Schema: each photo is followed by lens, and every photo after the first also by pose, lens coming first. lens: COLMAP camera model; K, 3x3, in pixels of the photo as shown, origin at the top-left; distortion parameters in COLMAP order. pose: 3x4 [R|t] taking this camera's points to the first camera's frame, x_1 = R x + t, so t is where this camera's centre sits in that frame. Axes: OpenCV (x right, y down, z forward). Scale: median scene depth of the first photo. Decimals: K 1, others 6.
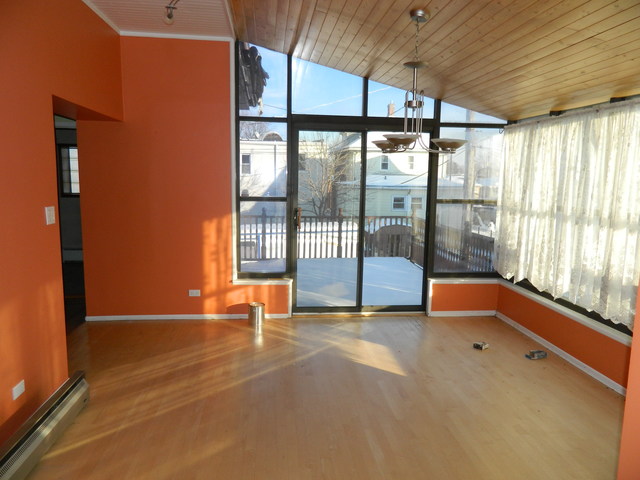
lens RADIAL K [[471.0, 0, 320.0], [0, 471.0, 240.0], [0, 0, 1]] dist [0.001203, 0.001714]
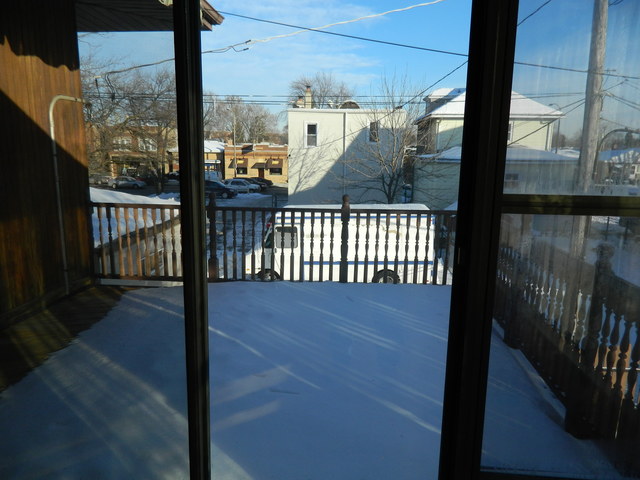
lens RADIAL K [[471.0, 0, 320.0], [0, 471.0, 240.0], [0, 0, 1]] dist [0.001203, 0.001714]
pose [[0.981967, 0.031655, -0.186383, 0.037904], [-0.021784, 0.998261, 0.054776, -0.014069], [0.187793, -0.049728, 0.980949, 0.140915]]
